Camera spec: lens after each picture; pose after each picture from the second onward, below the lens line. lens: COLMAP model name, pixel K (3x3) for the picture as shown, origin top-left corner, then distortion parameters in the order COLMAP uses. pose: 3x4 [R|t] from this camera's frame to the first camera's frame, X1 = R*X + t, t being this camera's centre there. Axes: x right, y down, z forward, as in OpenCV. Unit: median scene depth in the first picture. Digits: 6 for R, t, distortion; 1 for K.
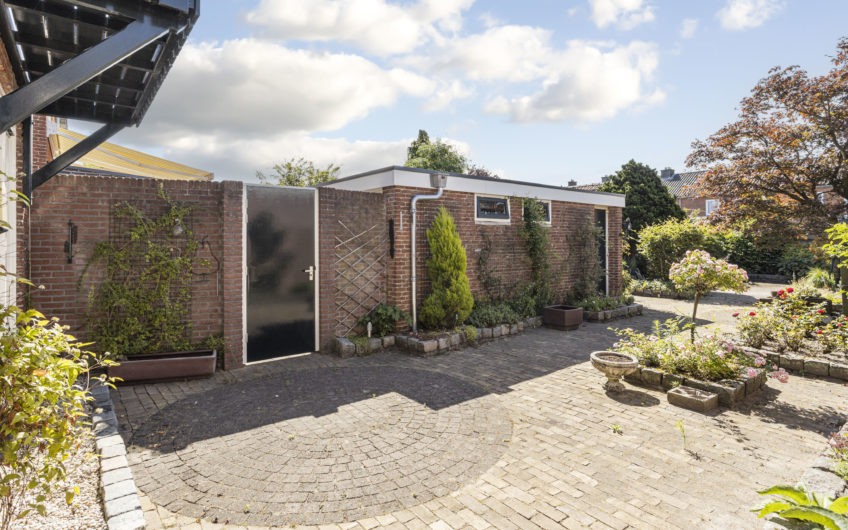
lens RADIAL K [[438.6, 0, 420.2], [0, 438.6, 246.0], [0, 0, 1]] dist [0.002080, 0.000888]
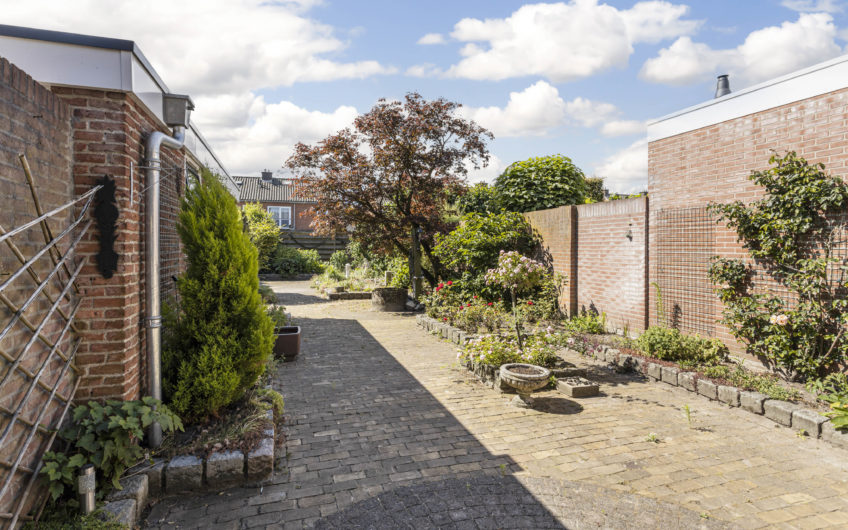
lens RADIAL K [[438.6, 0, 420.2], [0, 438.6, 246.0], [0, 0, 1]] dist [0.002080, 0.000888]
pose [[0.358749, 0.003558, 0.933427, -0.530492], [0.004432, 0.999975, -0.005515, 0.006025], [-0.933423, 0.006115, 0.358725, 0.977432]]
